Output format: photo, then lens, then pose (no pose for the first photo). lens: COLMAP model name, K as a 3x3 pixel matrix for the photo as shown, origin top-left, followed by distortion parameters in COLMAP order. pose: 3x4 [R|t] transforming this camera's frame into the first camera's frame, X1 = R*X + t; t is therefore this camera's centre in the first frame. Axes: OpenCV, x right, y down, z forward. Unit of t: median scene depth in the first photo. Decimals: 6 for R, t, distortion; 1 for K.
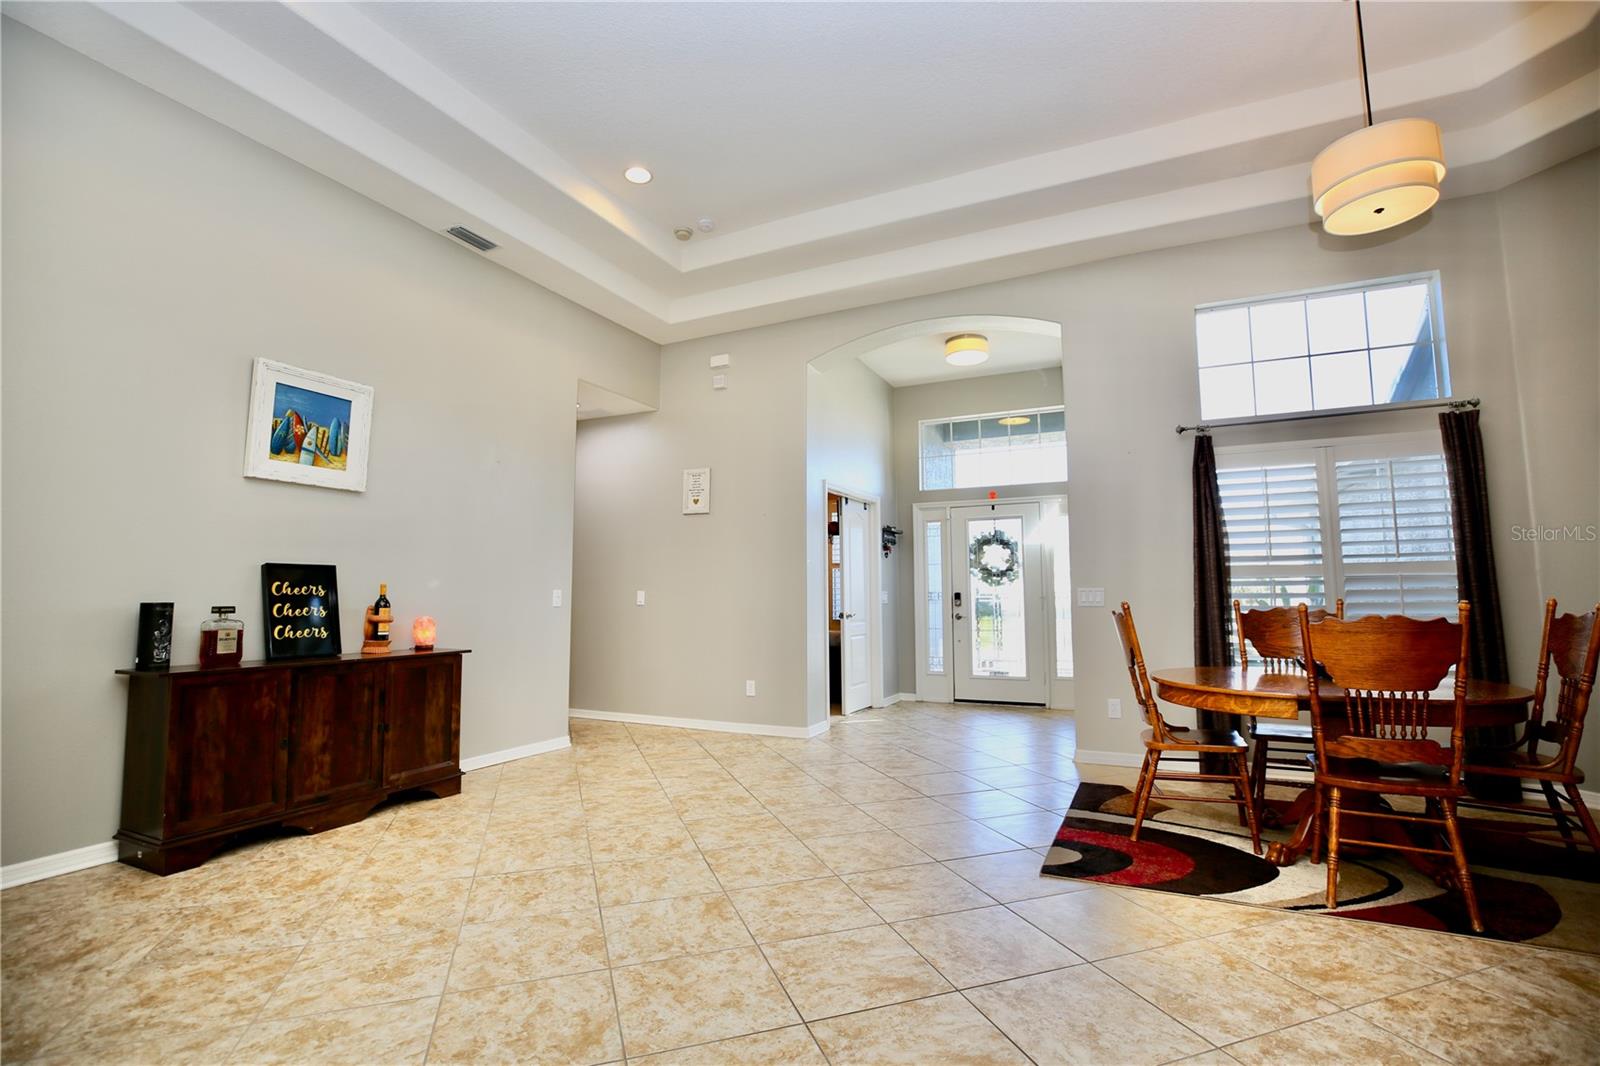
lens RADIAL K [[727.7, 0, 801.7], [0, 727.7, 530.3], [0, 0, 1]] dist [-0.046144, 0.013780]
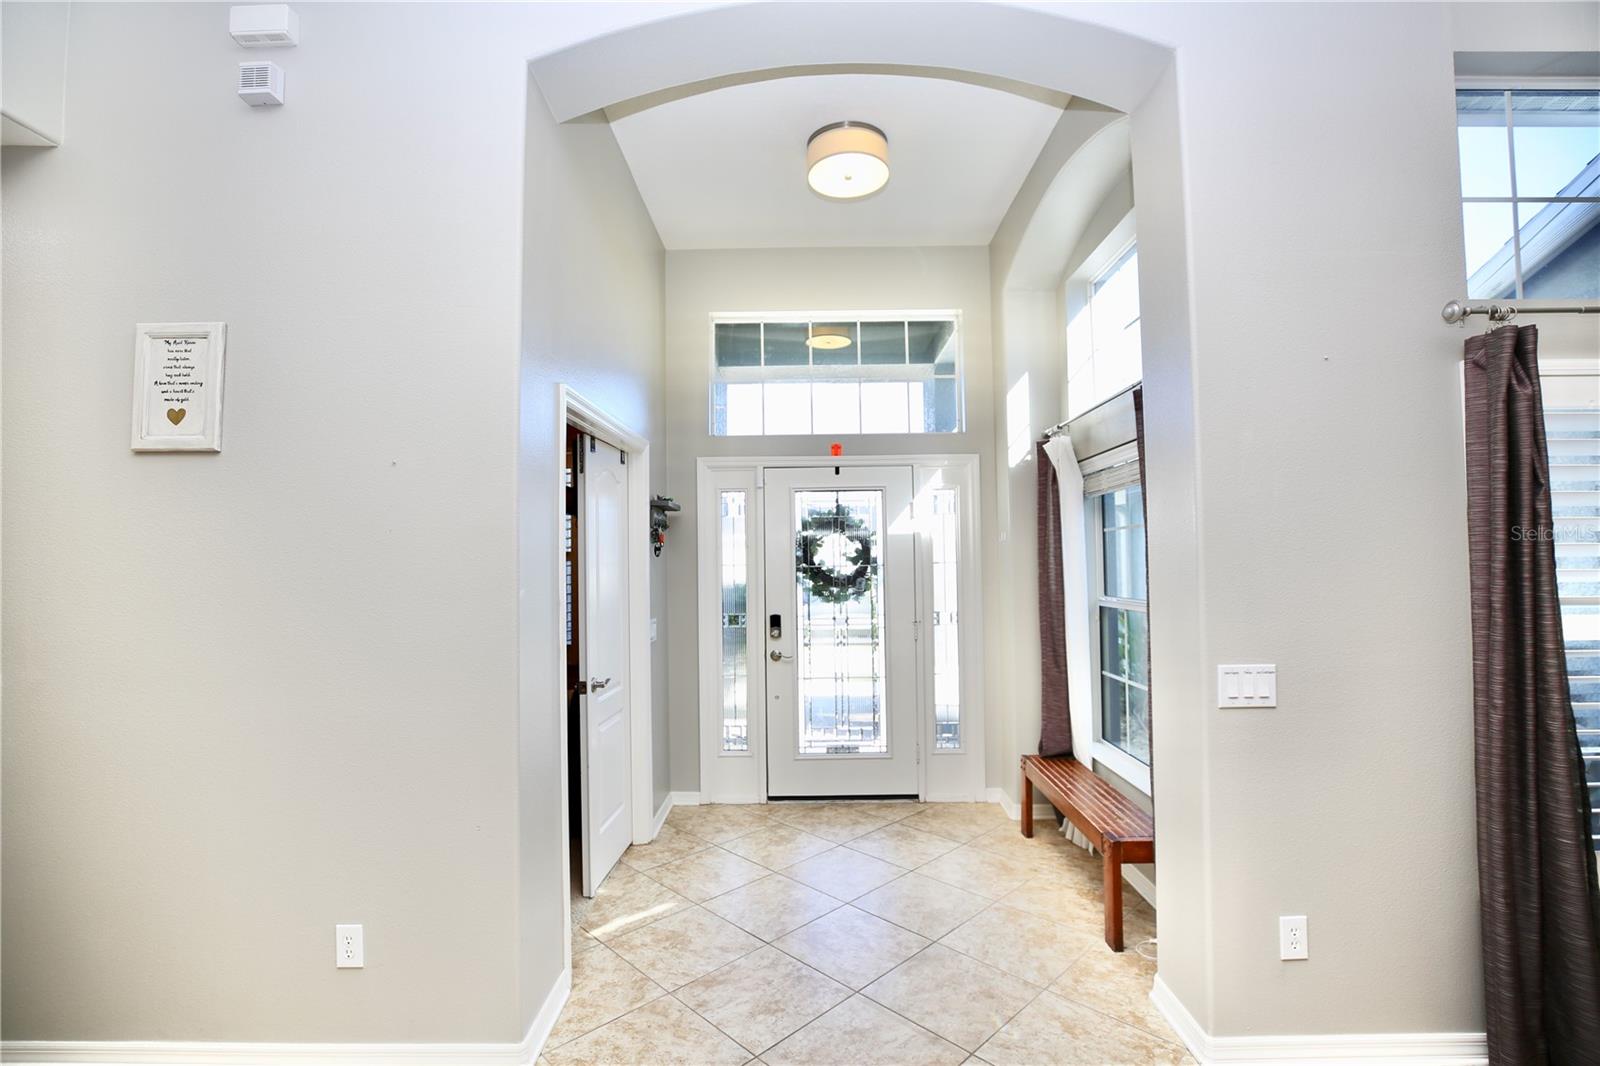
lens RADIAL K [[727.7, 0, 801.7], [0, 727.7, 530.3], [0, 0, 1]] dist [-0.046144, 0.013780]
pose [[0.904690, 0.009575, 0.425962, -0.030874], [-0.030520, 0.998636, 0.042373, -0.014074], [-0.424976, -0.051334, 0.903748, 0.945714]]
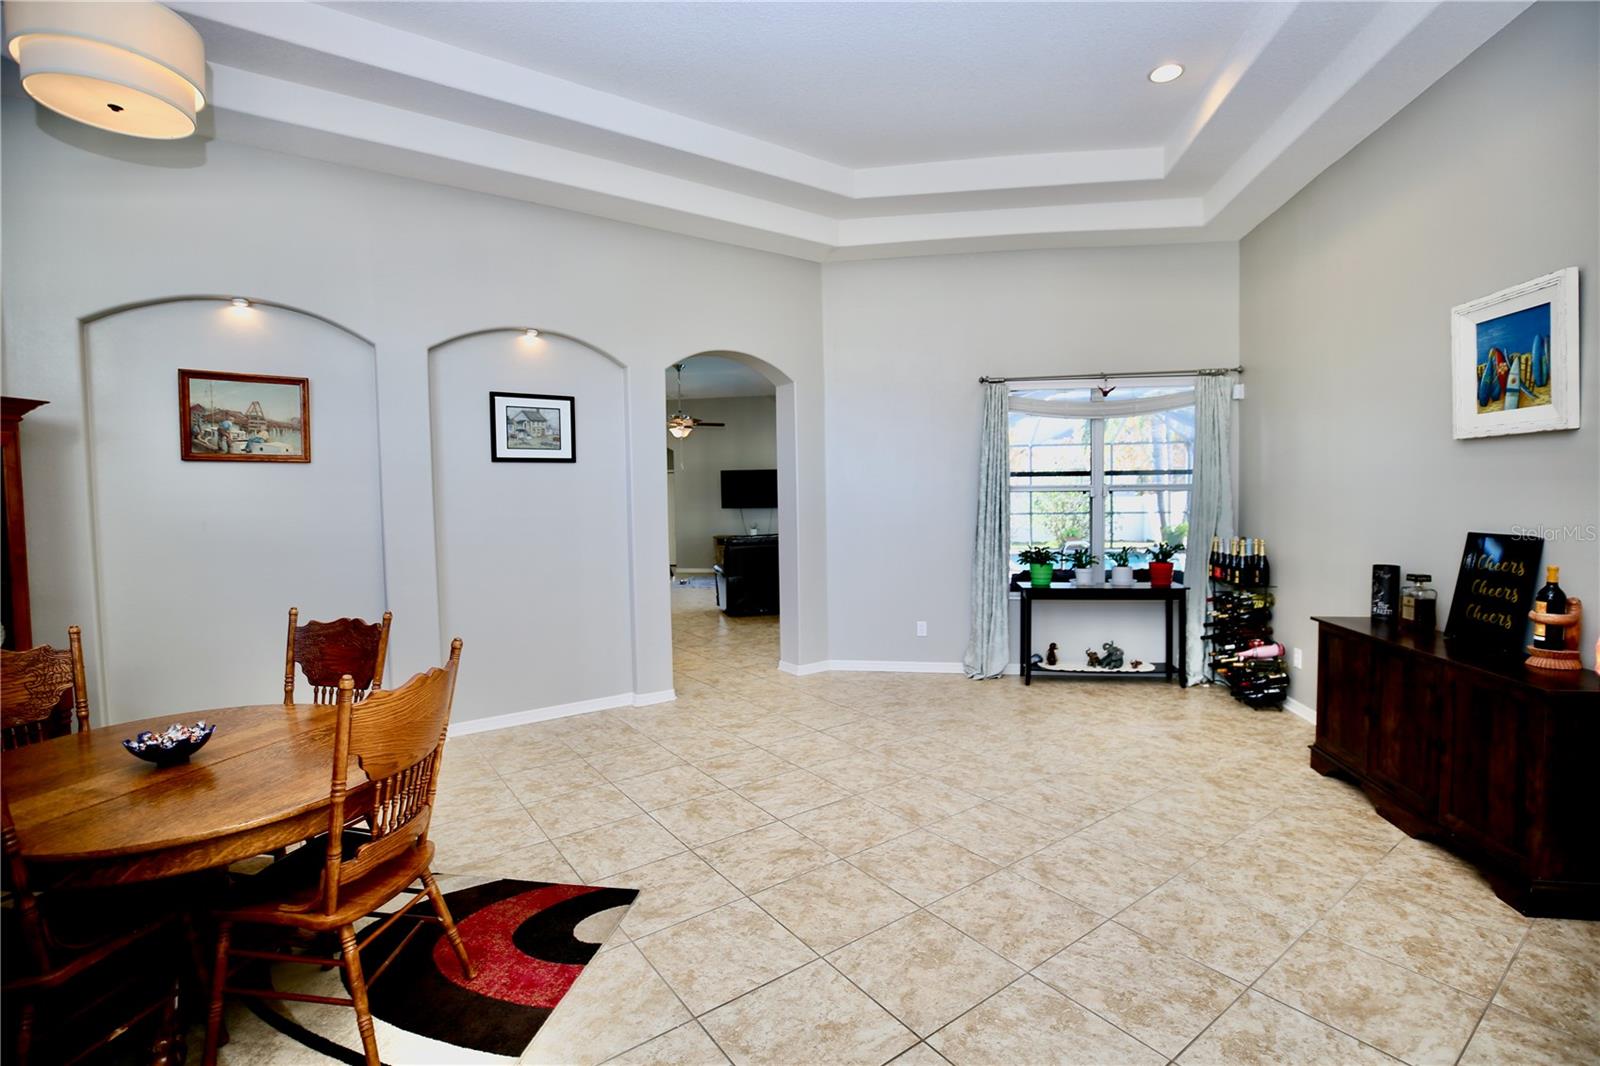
lens RADIAL K [[727.7, 0, 801.7], [0, 727.7, 530.3], [0, 0, 1]] dist [-0.046144, 0.013780]
pose [[-0.957856, 0.032638, -0.285390, 0.291842], [0.046554, 0.998028, -0.042111, 0.039096], [0.283453, -0.053622, -0.957486, 1.520322]]
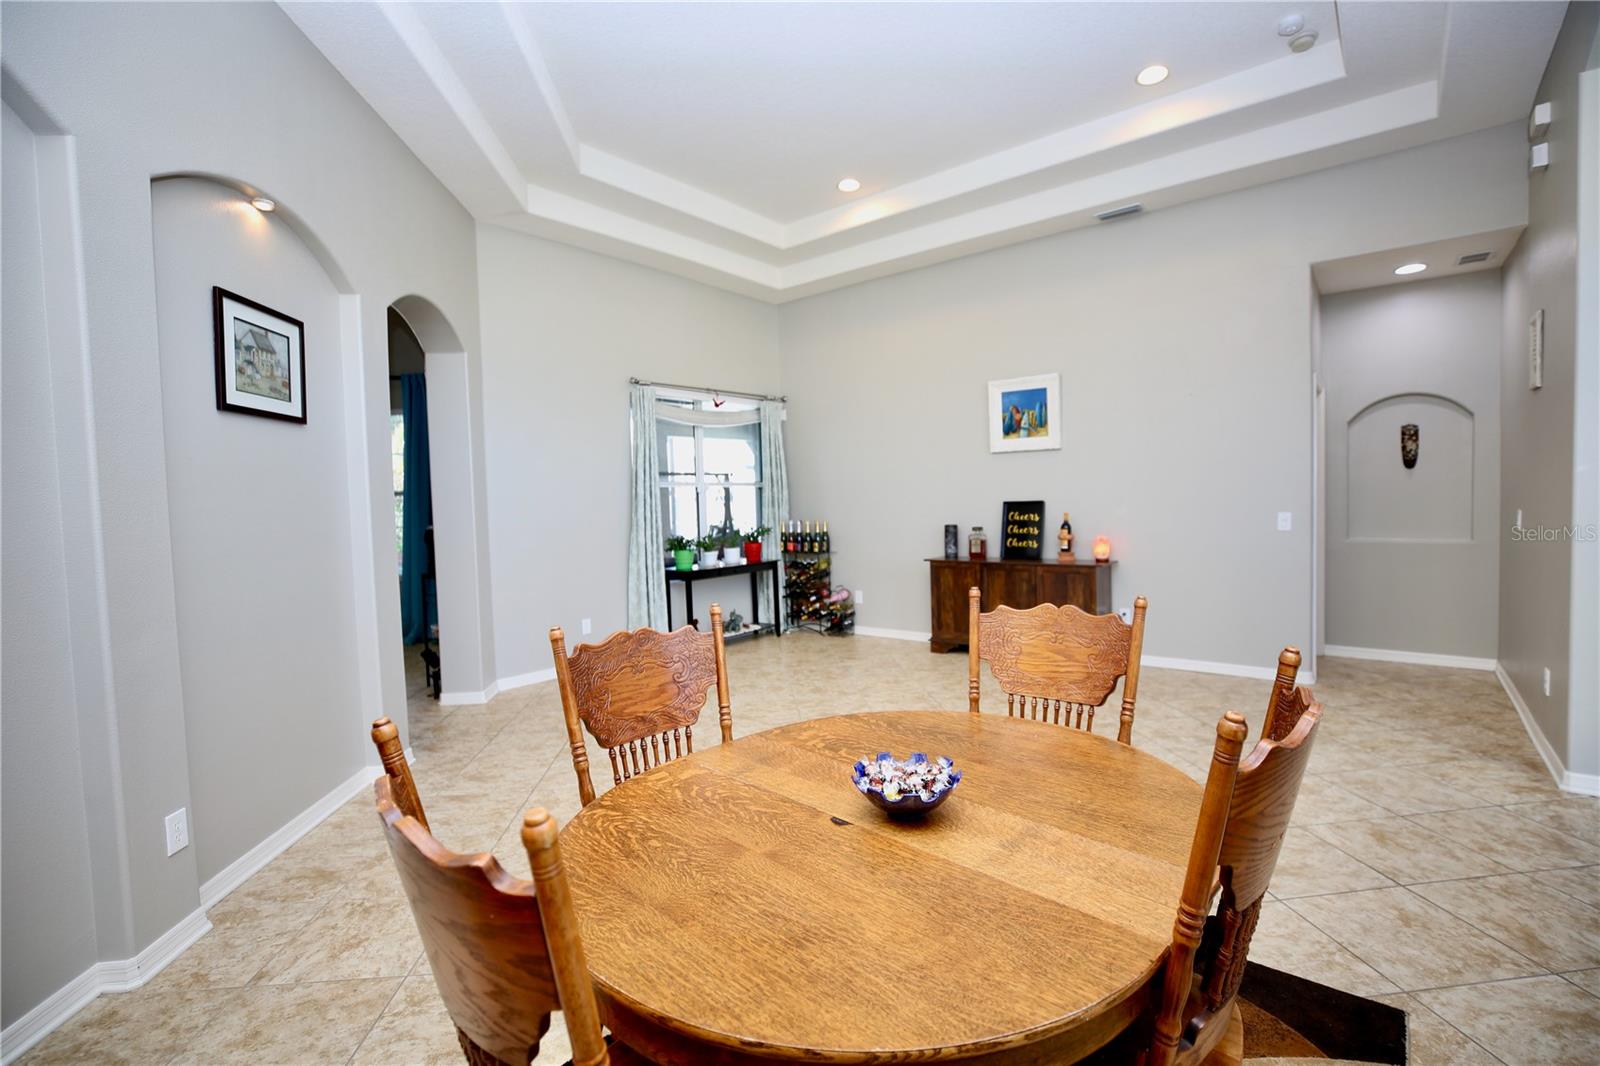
lens RADIAL K [[727.7, 0, 801.7], [0, 727.7, 530.3], [0, 0, 1]] dist [-0.046144, 0.013780]
pose [[-0.237552, 0.053282, -0.969912, 0.985456], [0.119610, 0.992500, 0.025228, 0.011916], [0.963983, -0.110018, -0.242143, 0.891686]]
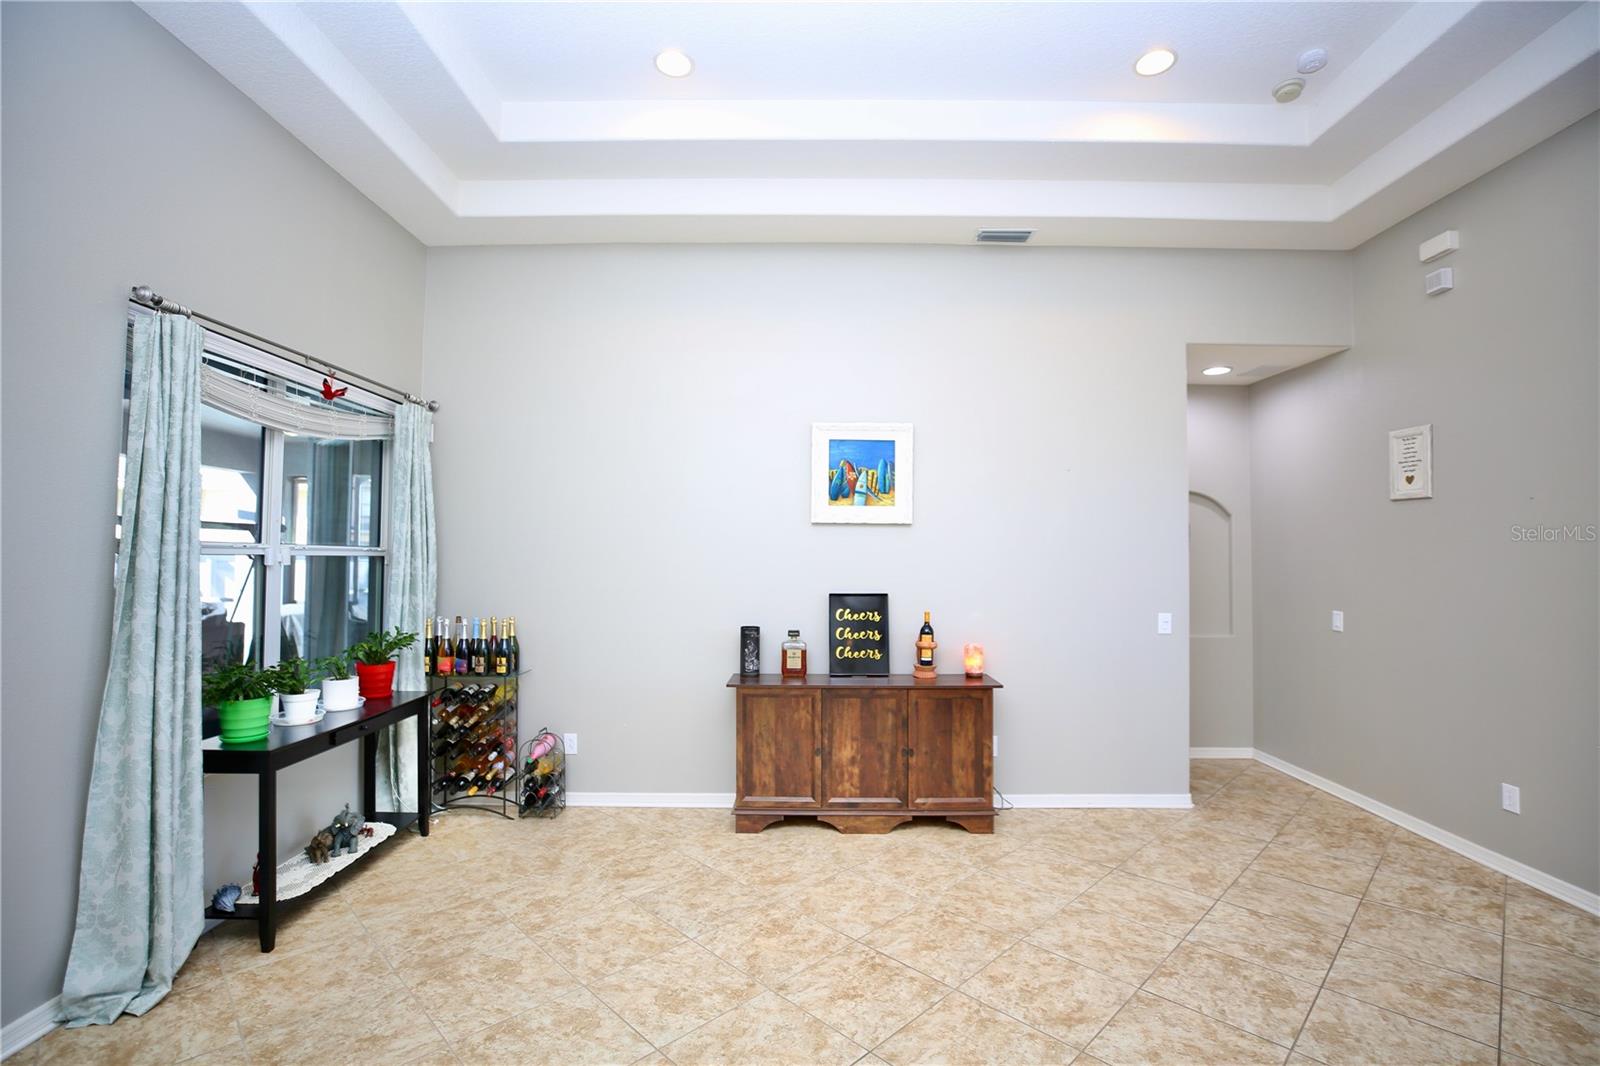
lens RADIAL K [[727.7, 0, 801.7], [0, 727.7, 530.3], [0, 0, 1]] dist [-0.046144, 0.013780]
pose [[0.427687, -0.023313, -0.903626, 0.314529], [0.076741, 0.996995, 0.010600, -0.071993], [0.900664, -0.073879, 0.428191, 0.416845]]
